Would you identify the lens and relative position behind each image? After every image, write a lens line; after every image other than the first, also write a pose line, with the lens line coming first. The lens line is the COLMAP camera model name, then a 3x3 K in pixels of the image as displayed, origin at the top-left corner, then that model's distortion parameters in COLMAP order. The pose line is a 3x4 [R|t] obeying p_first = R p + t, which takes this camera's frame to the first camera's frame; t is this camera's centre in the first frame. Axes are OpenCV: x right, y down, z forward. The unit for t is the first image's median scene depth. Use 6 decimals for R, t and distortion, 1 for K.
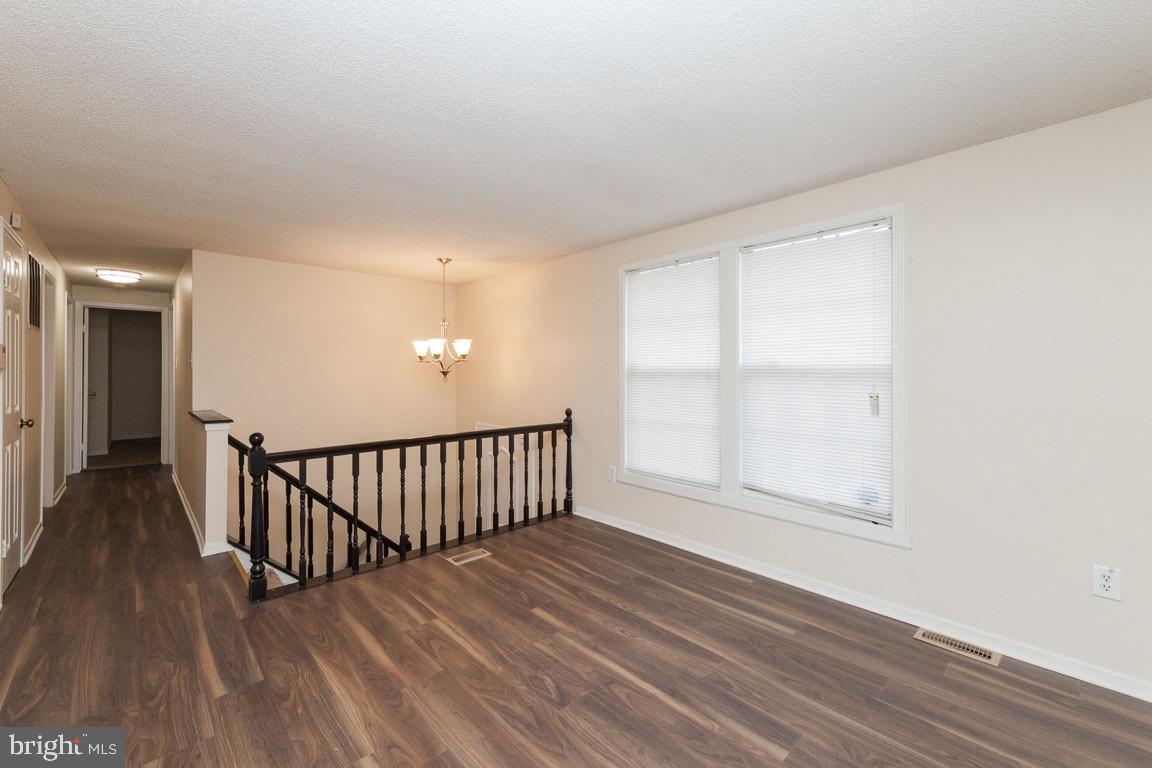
lens RADIAL K [[470.2, 0, 585.9], [0, 470.2, 361.5], [0, 0, 1]] dist [0.017331, 0.000277]
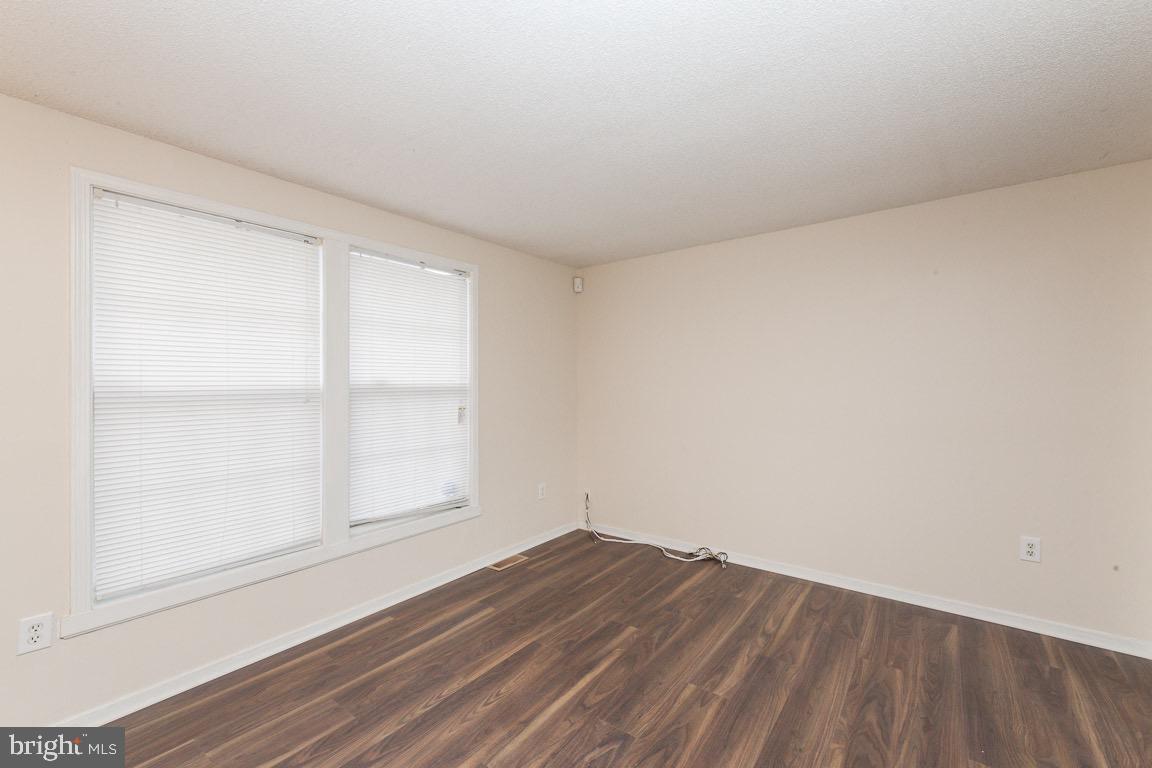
lens RADIAL K [[470.2, 0, 575.6], [0, 470.2, 382.2], [0, 0, 1]] dist [0.017331, 0.000277]
pose [[-0.135187, 0.006531, 0.990799, -0.792707], [-0.005865, 0.999955, -0.007391, 0.012595], [-0.990803, -0.006810, -0.135143, 0.989867]]
